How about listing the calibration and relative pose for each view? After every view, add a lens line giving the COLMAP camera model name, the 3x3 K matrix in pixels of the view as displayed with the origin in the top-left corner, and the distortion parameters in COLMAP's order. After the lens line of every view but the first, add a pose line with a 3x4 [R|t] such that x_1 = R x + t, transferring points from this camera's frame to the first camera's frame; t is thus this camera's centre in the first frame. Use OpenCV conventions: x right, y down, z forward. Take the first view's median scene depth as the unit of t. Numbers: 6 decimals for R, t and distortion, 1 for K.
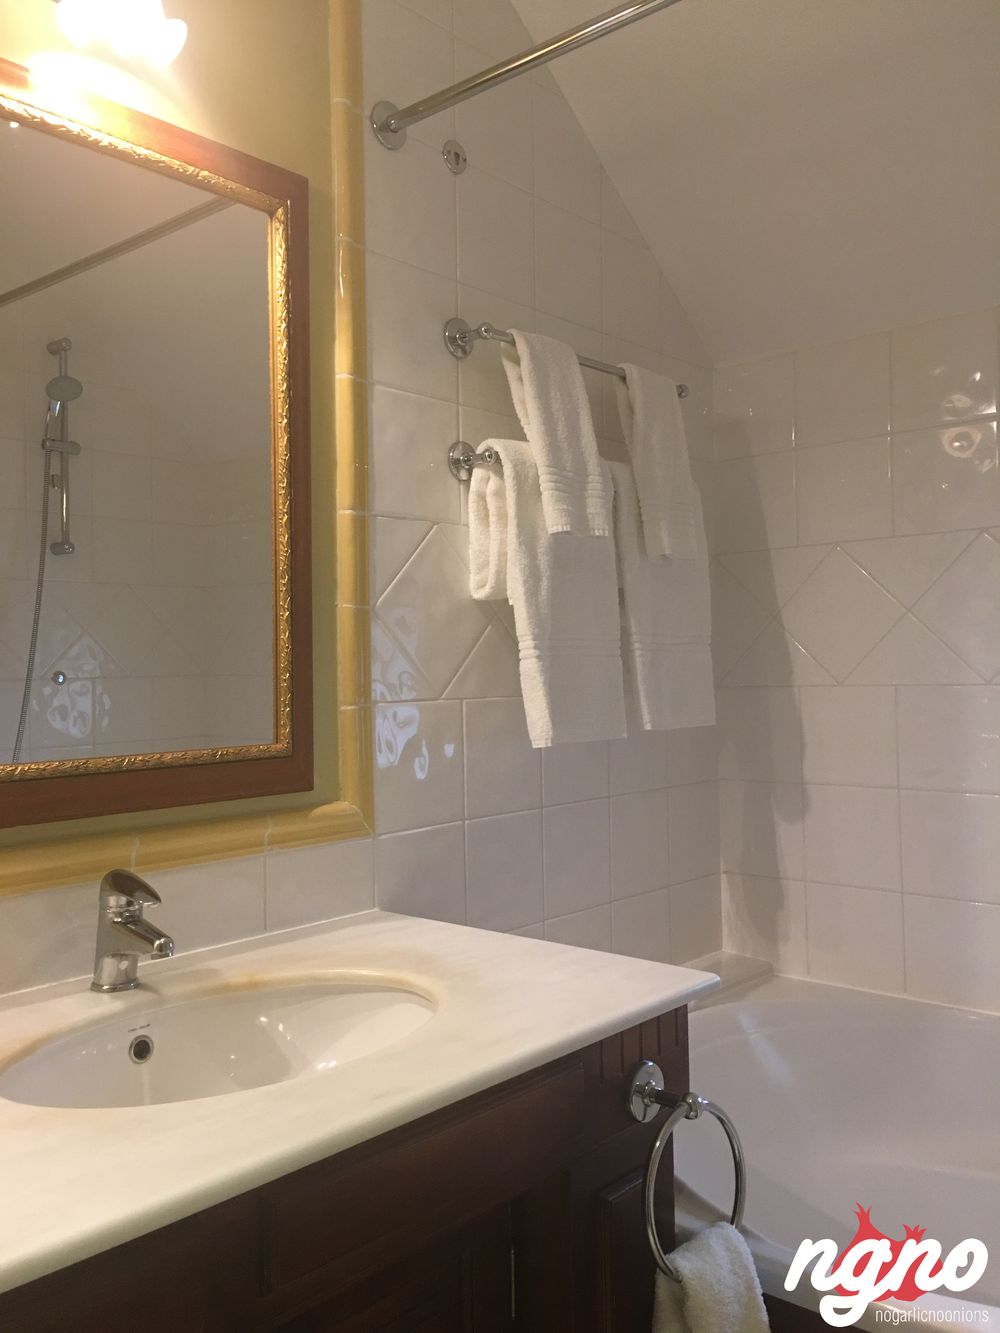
lens RADIAL K [[1141.3, 0, 497.7], [0, 1141.3, 664.0], [0, 0, 1]] dist [0.071087, -0.091807]
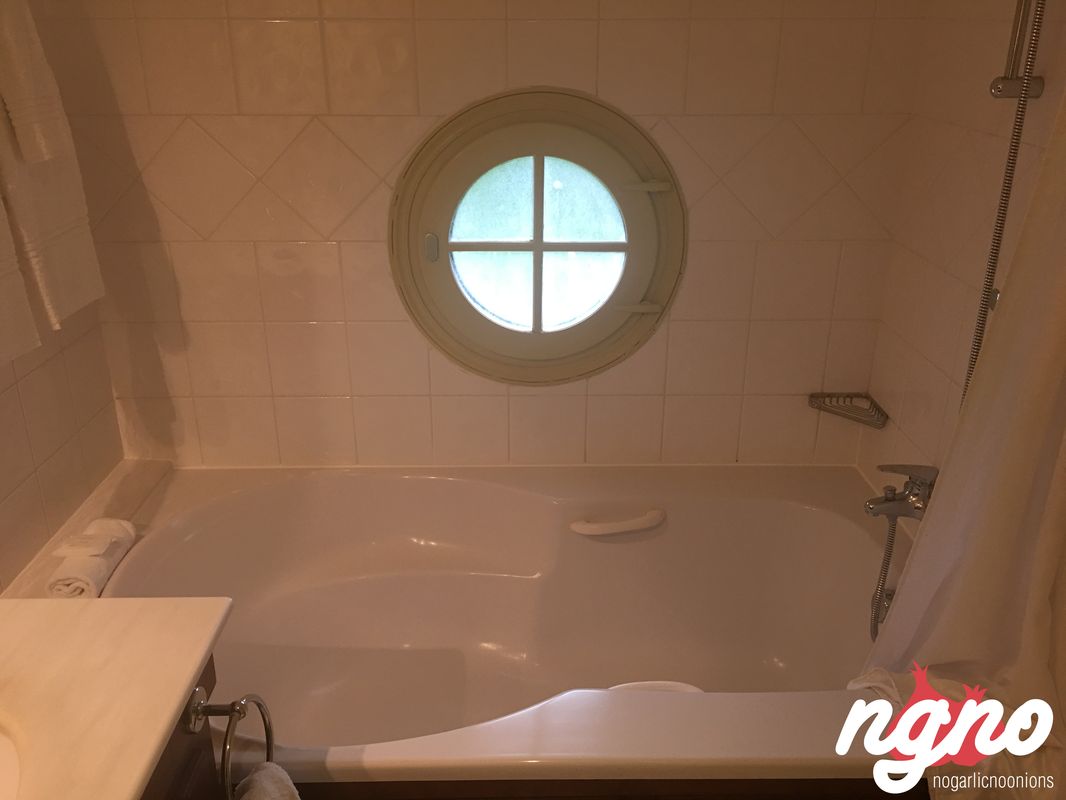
lens RADIAL K [[912.7, 0, 531.2], [0, 912.7, 401.9], [0, 0, 1]] dist [0.071087, -0.091807]
pose [[0.738171, -0.238153, 0.631179, -0.089855], [-0.021556, 0.926811, 0.374909, -0.186059], [-0.674269, -0.290352, 0.679011, 0.080766]]
